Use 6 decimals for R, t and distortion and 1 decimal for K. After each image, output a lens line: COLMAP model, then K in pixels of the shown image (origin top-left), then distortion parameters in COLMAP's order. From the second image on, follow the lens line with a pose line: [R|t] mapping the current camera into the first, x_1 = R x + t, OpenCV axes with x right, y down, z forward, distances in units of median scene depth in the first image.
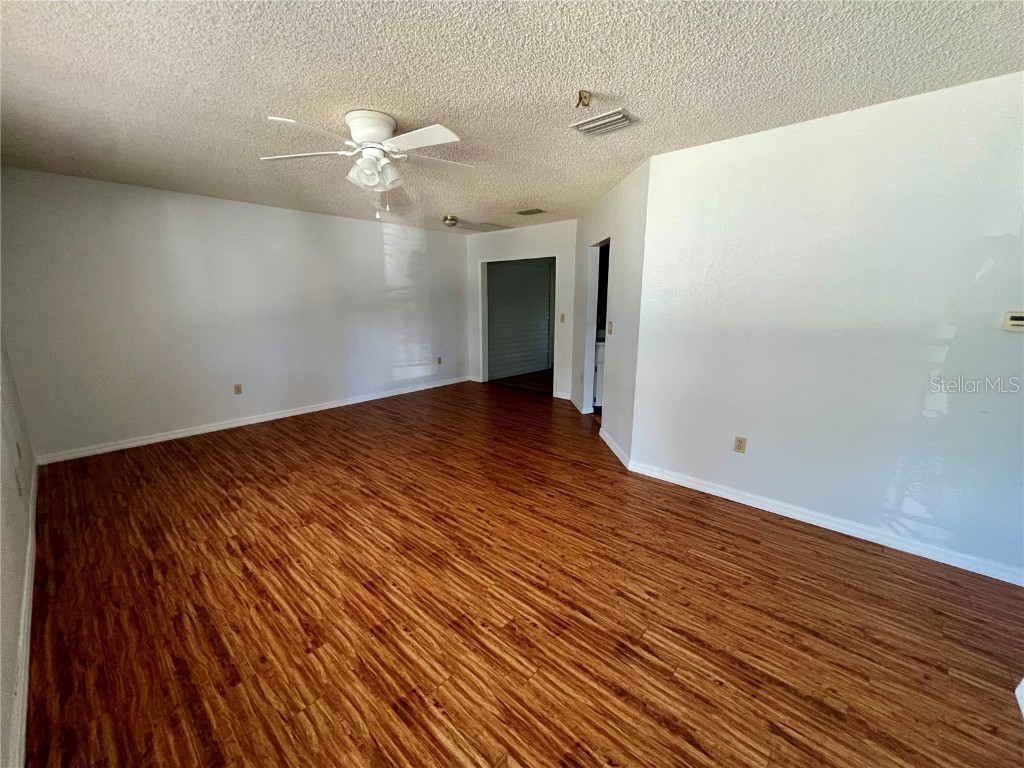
lens RADIAL K [[409.3, 0, 510.5], [0, 409.3, 386.1], [0, 0, 1]] dist [-0.002745, 0.000426]
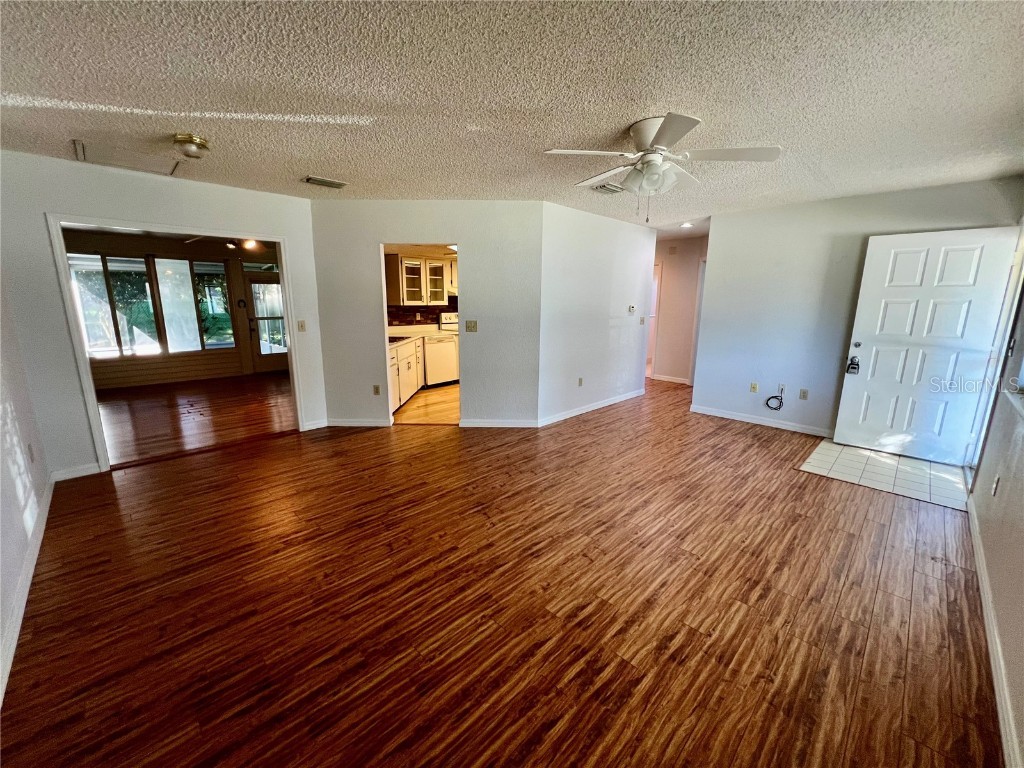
lens RADIAL K [[409.3, 0, 510.5], [0, 409.3, 386.1], [0, 0, 1]] dist [-0.002745, 0.000426]
pose [[0.062997, -0.208225, 0.976050, -1.119125], [0.206260, 0.959595, 0.191401, -0.226423], [-0.976467, 0.189262, 0.103400, 1.027534]]
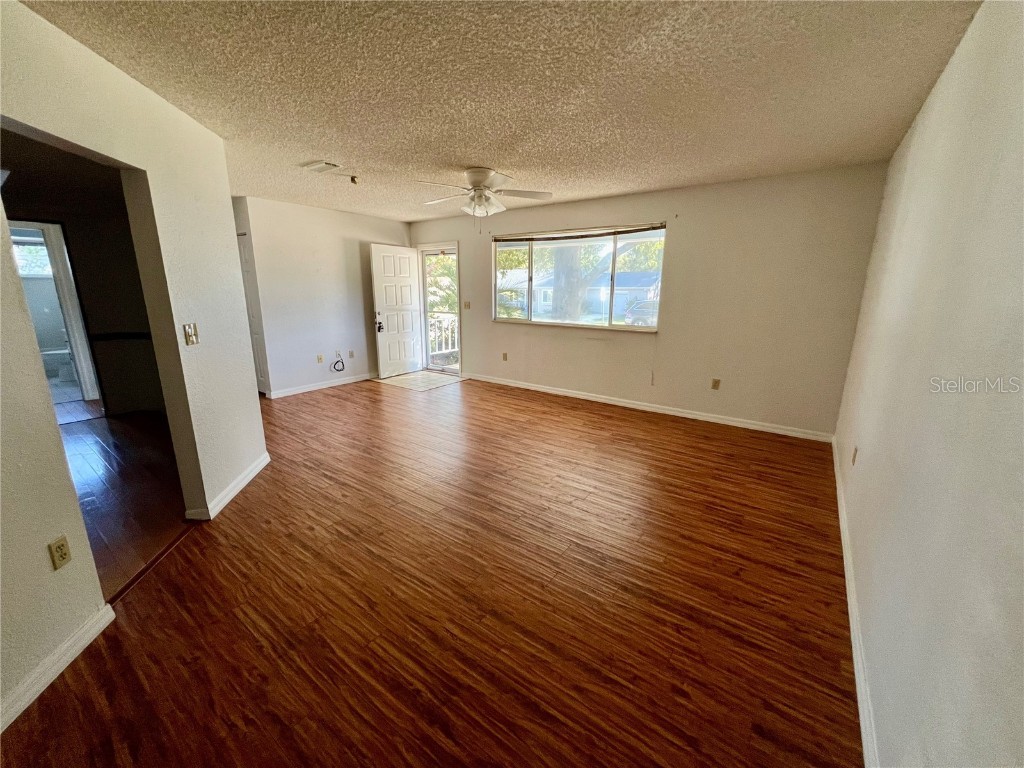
lens RADIAL K [[409.3, 0, 510.5], [0, 409.3, 386.1], [0, 0, 1]] dist [-0.002745, 0.000426]
pose [[-0.994851, 0.017552, -0.099820, -0.216726], [-0.027897, 0.899423, 0.436188, -0.450763], [0.097436, 0.436726, -0.894302, 2.072605]]
